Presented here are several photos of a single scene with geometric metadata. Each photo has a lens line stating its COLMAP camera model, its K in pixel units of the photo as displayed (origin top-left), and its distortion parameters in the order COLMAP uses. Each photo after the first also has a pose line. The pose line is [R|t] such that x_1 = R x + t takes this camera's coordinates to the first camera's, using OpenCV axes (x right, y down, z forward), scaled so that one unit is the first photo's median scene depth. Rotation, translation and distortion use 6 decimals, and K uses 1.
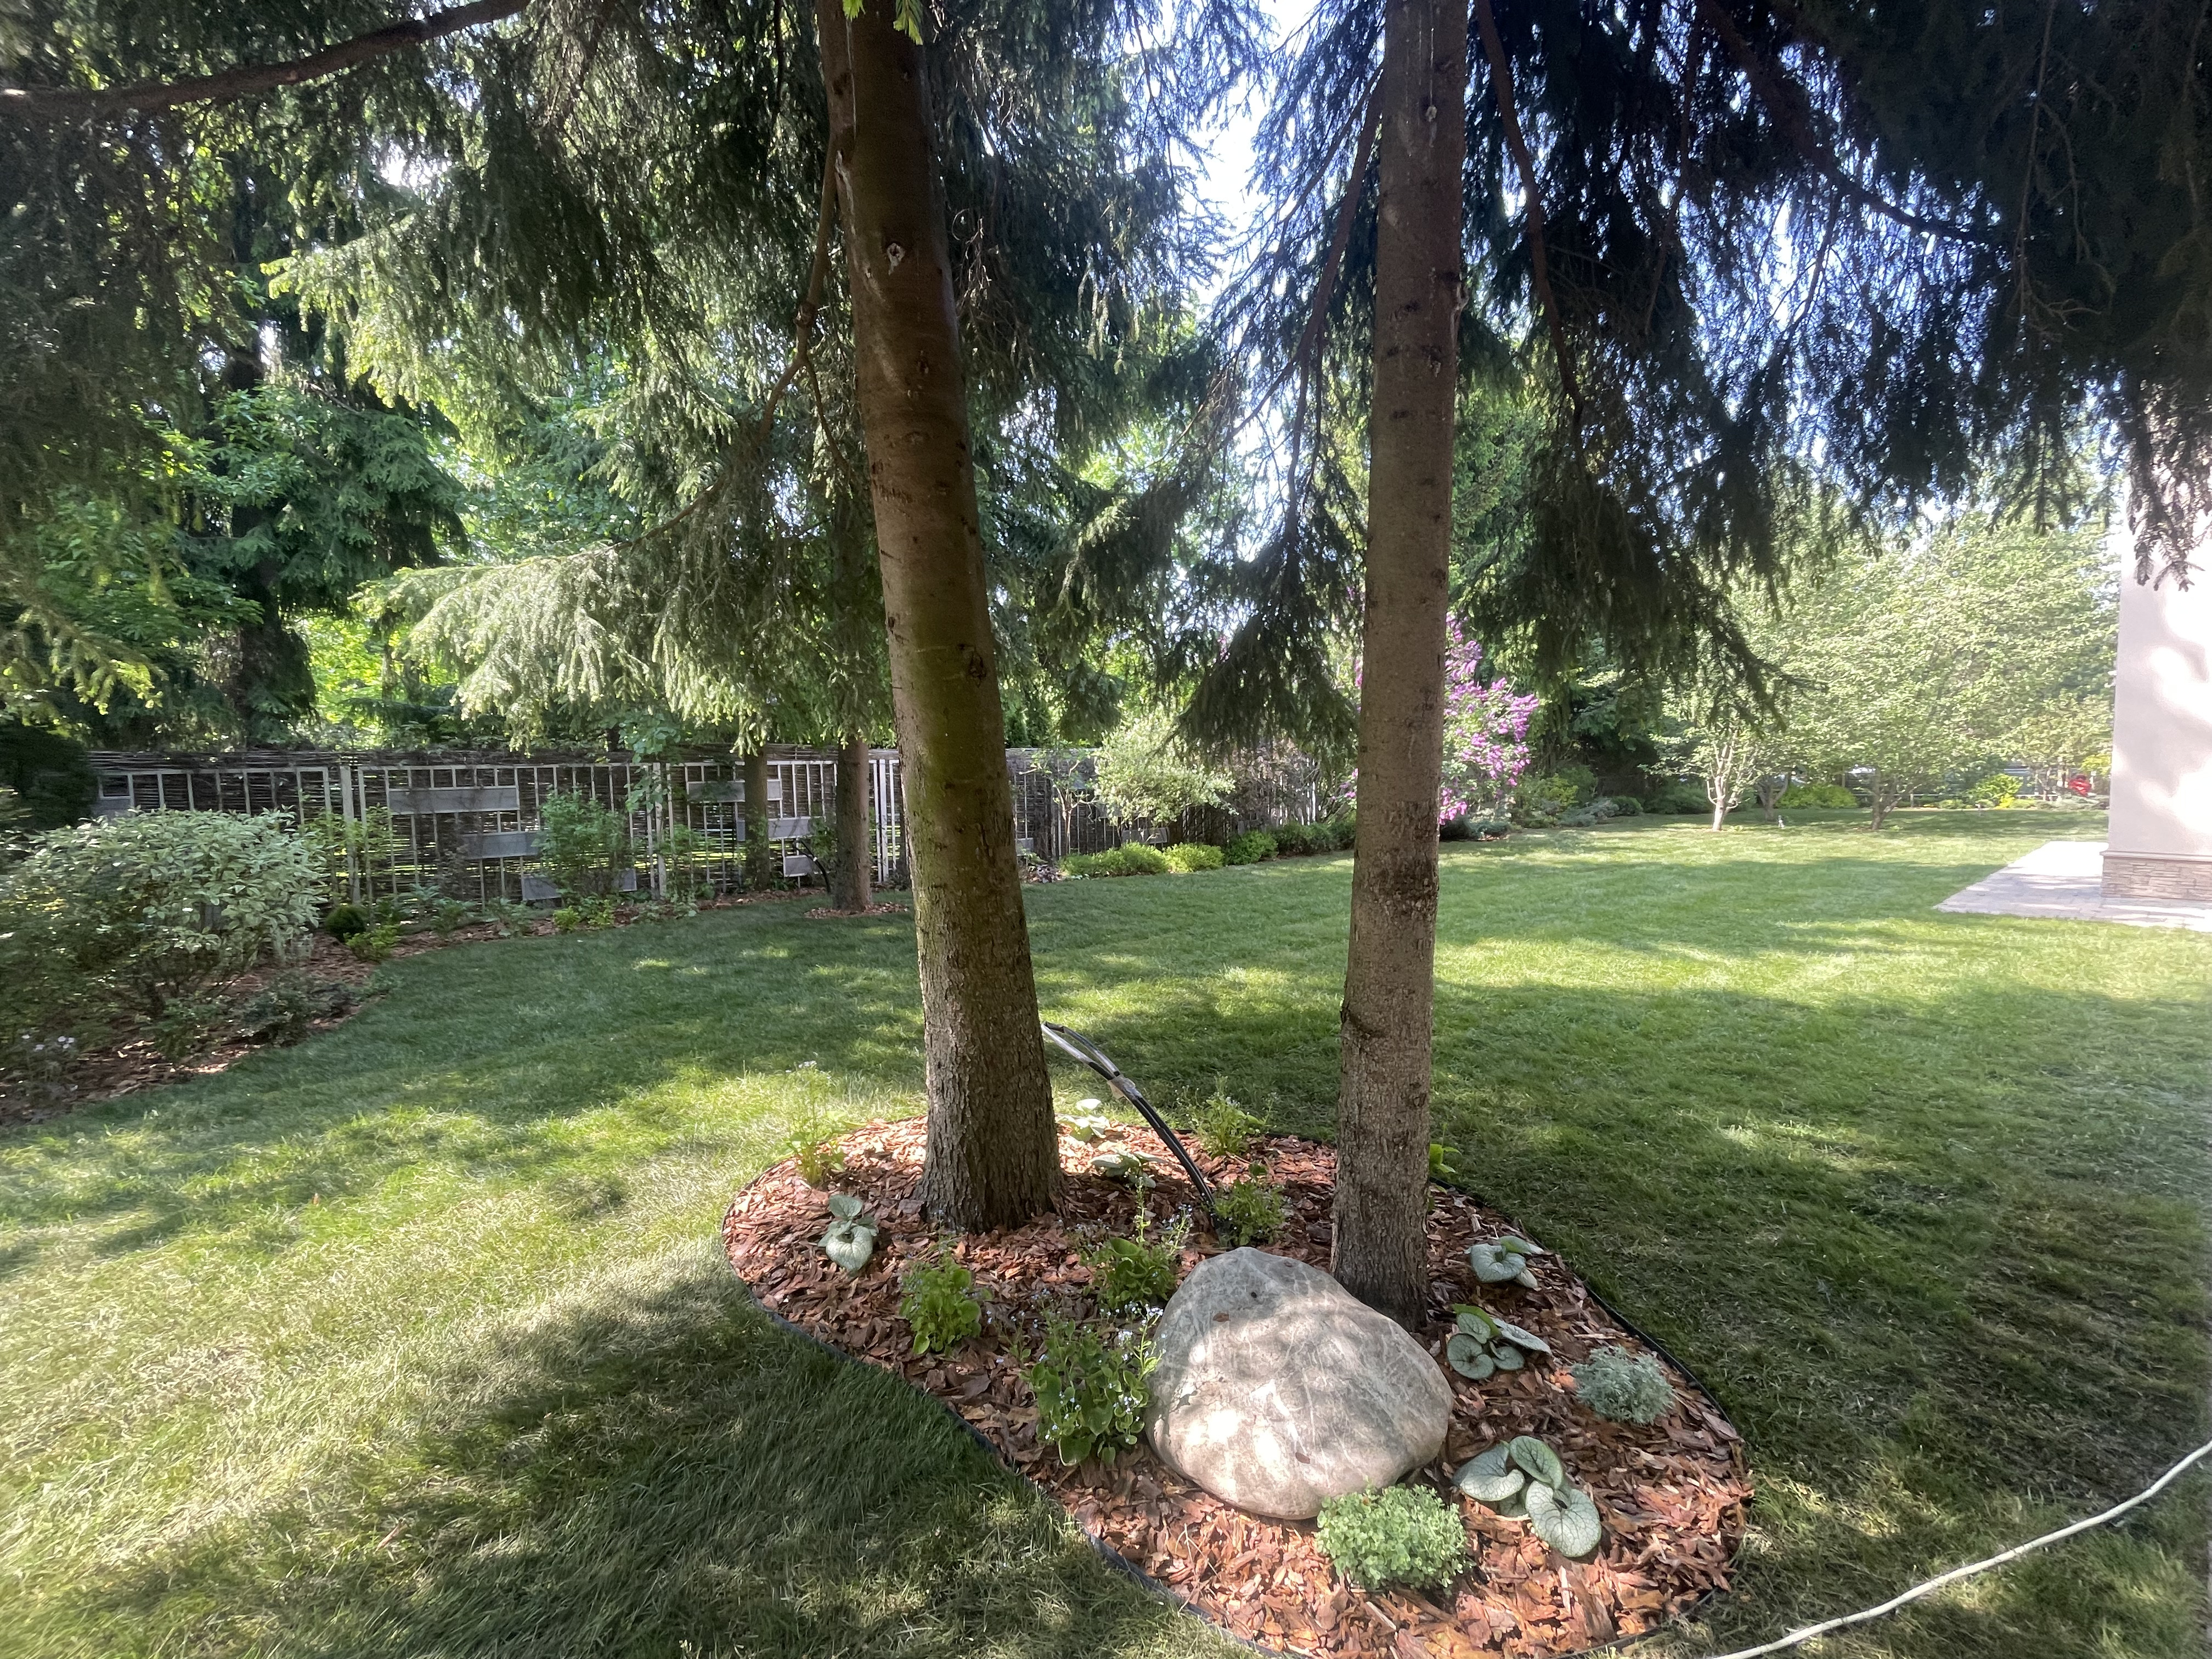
lens RADIAL K [[888.9, 0, 1094.3], [0, 888.9, 835.3], [0, 0, 1]] dist [-0.007802, 0.000929]
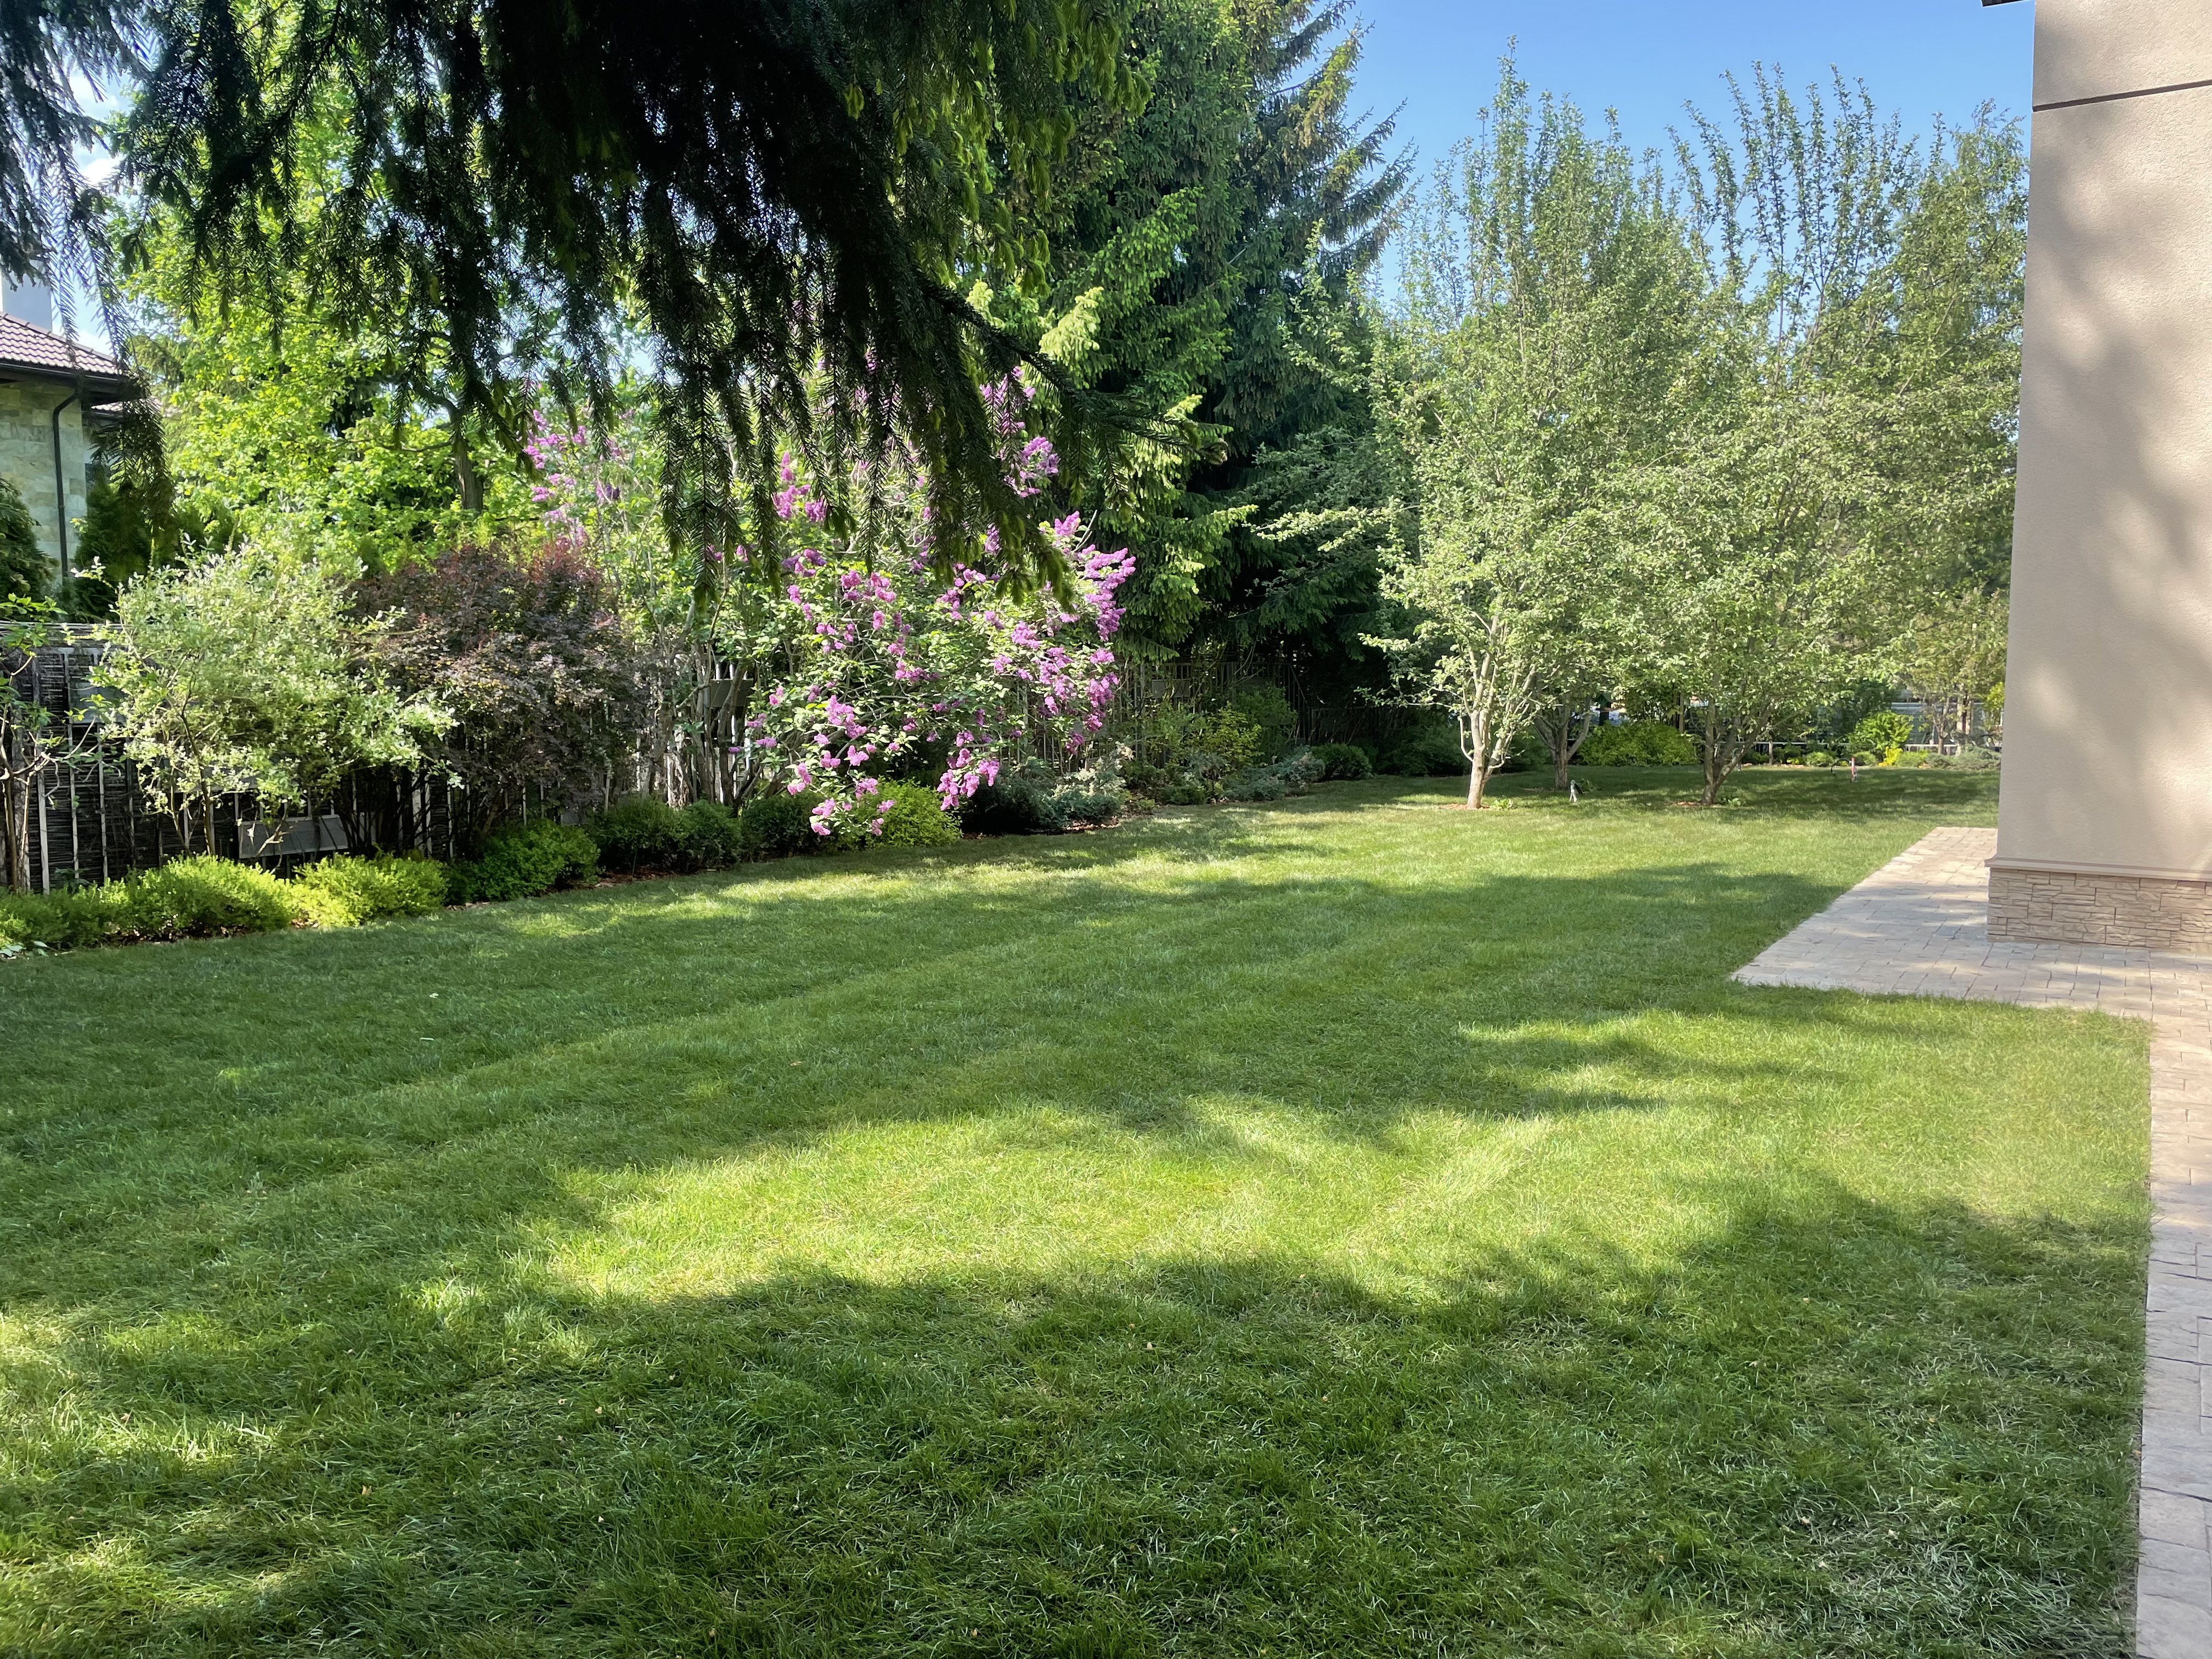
lens RADIAL K [[1642.0, 0, 1104.1], [0, 1642.0, 850.3], [0, 0, 1]] dist [0.038773, -0.004690]
pose [[0.940384, -0.016155, 0.339730, 0.143125], [0.006242, 0.999523, 0.030250, -0.012547], [-0.340057, -0.026326, 0.940036, 0.112659]]
